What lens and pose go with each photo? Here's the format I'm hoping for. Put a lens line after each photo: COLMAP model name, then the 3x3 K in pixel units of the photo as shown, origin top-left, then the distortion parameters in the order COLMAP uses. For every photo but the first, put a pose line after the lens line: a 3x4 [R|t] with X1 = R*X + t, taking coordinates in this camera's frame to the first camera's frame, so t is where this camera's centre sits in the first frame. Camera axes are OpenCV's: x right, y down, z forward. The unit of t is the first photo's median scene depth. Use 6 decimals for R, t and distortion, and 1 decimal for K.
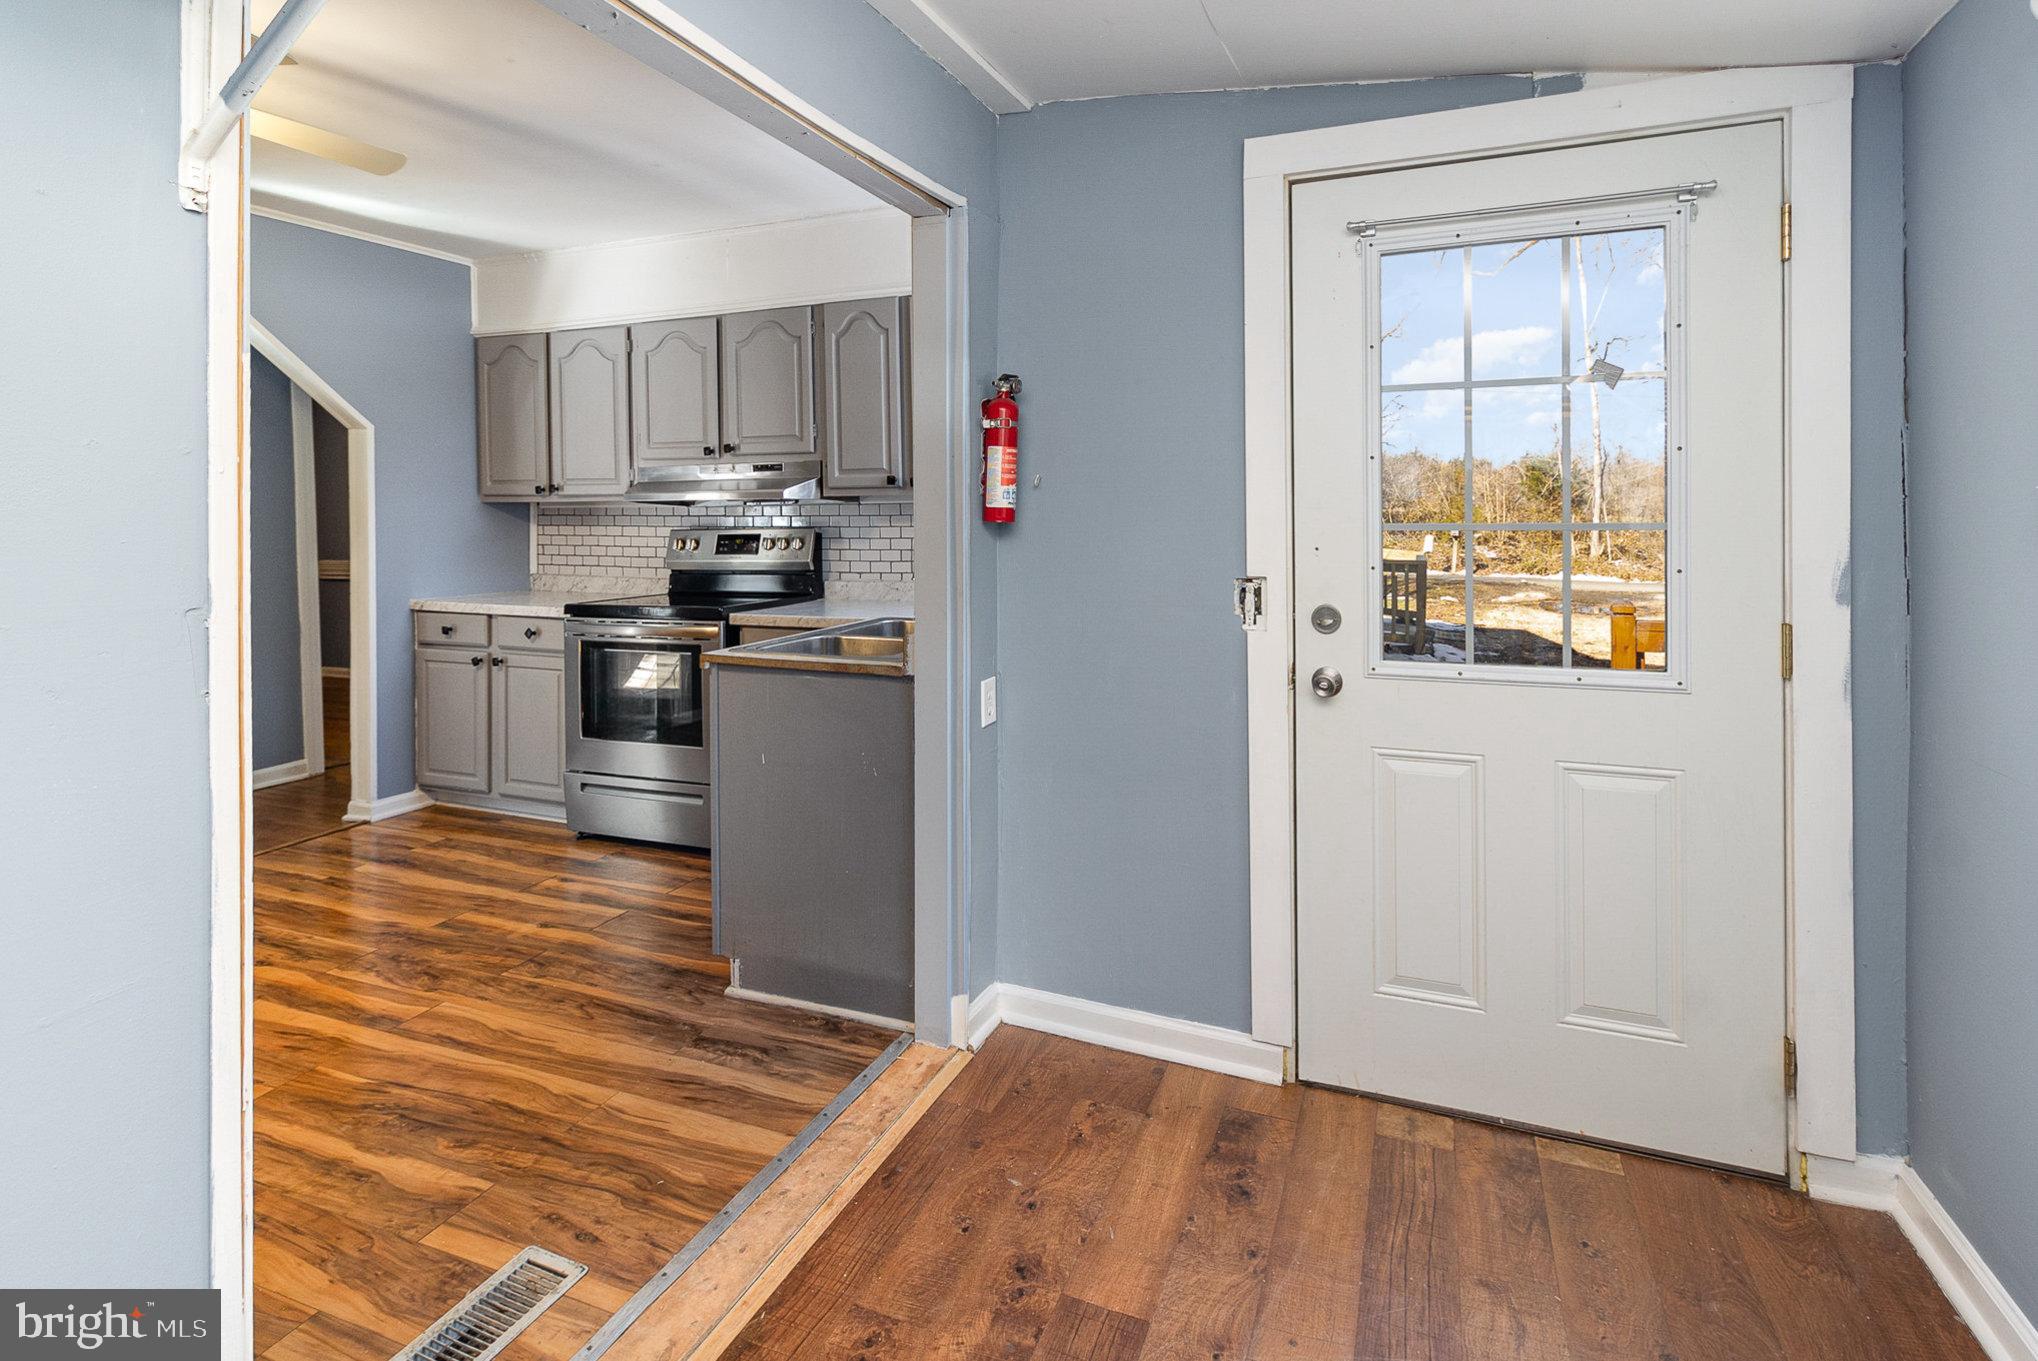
lens RADIAL K [[950.0, 0, 1025.9], [0, 950.0, 507.9], [0, 0, 1]] dist [0.000689, 0.001068]
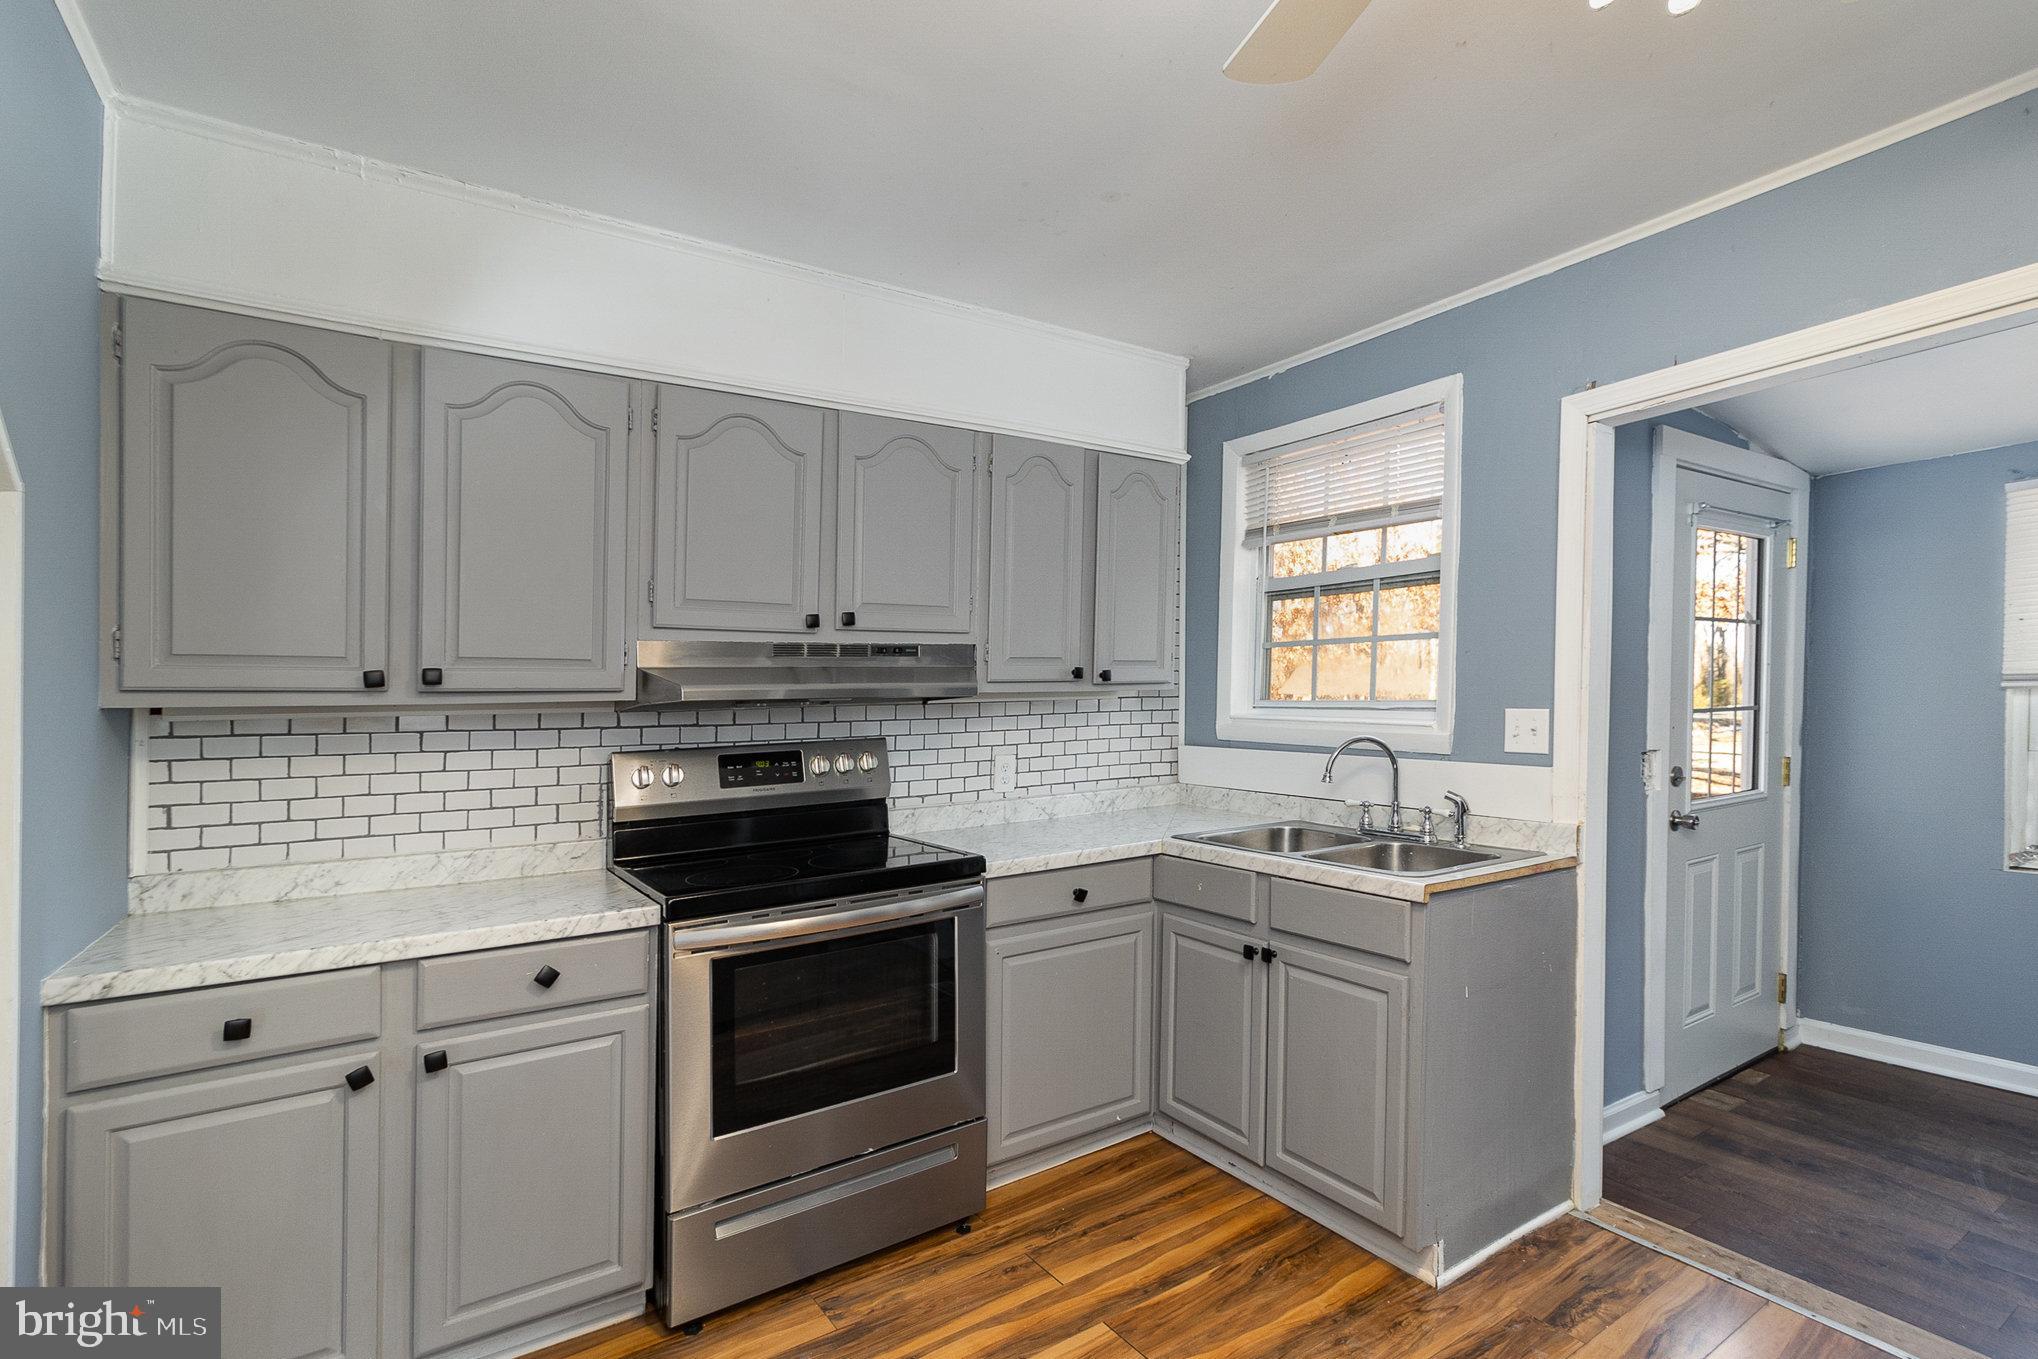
lens RADIAL K [[950.0, 0, 1056.4], [0, 950.0, 720.8], [0, 0, 1]] dist [0.000689, 0.001068]
pose [[0.582606, -0.022559, 0.812442, -0.727226], [0.012947, 0.999745, 0.018475, -0.003233], [-0.812652, -0.000245, 0.582750, 0.486491]]
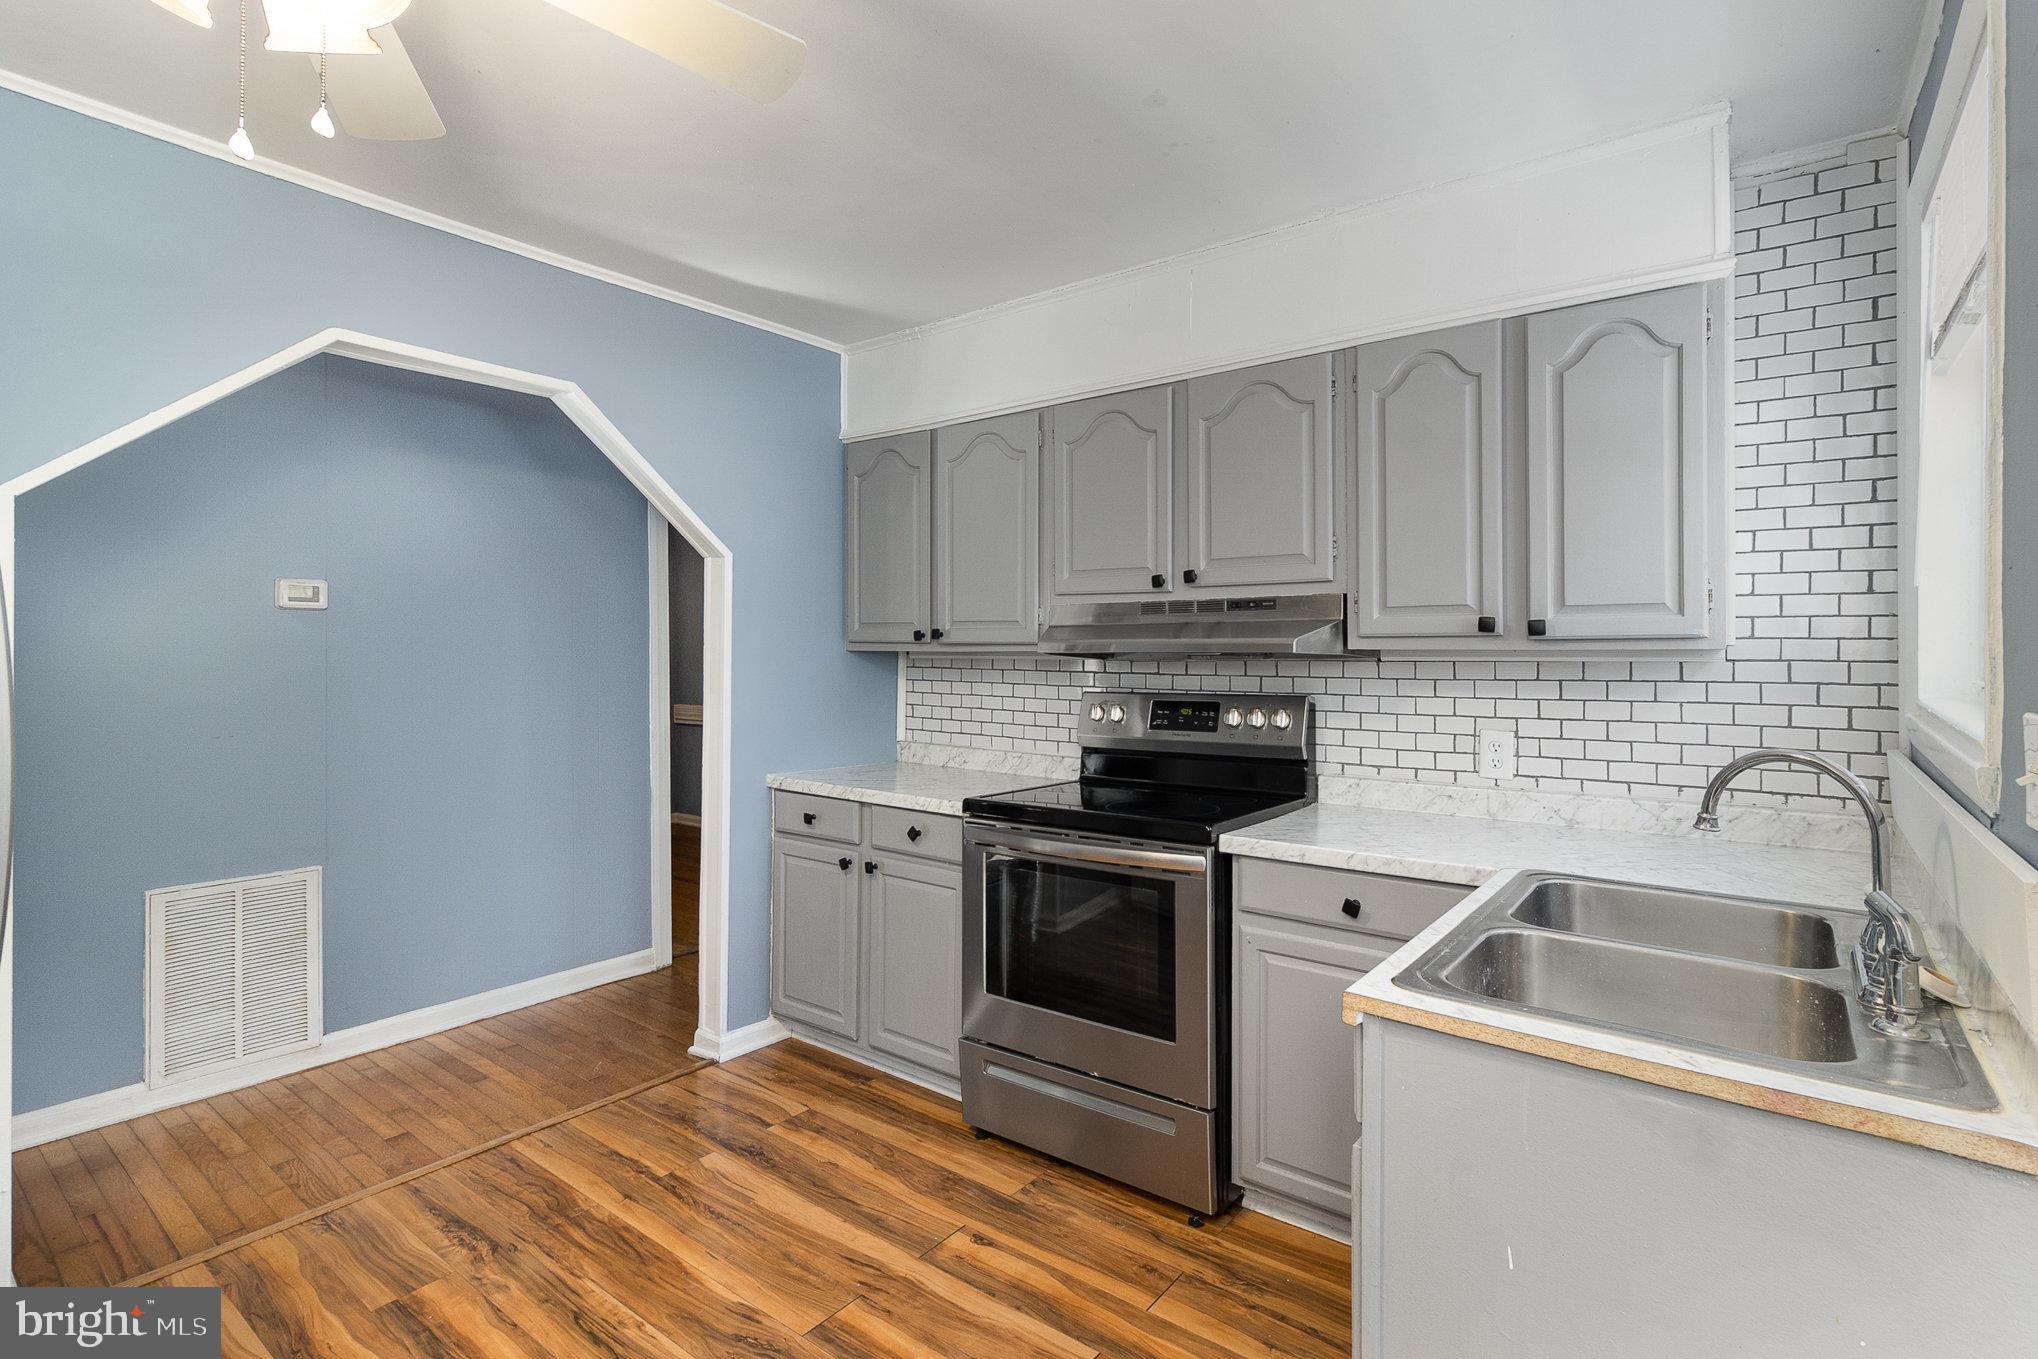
lens RADIAL K [[950.0, 0, 1032.5], [0, 950.0, 630.8], [0, 0, 1]] dist [0.000689, 0.001068]
pose [[0.959751, 0.005633, -0.280796, -0.222303], [-0.012229, 0.999689, -0.021741, -0.007753], [0.280587, 0.024299, 0.959521, 0.310809]]
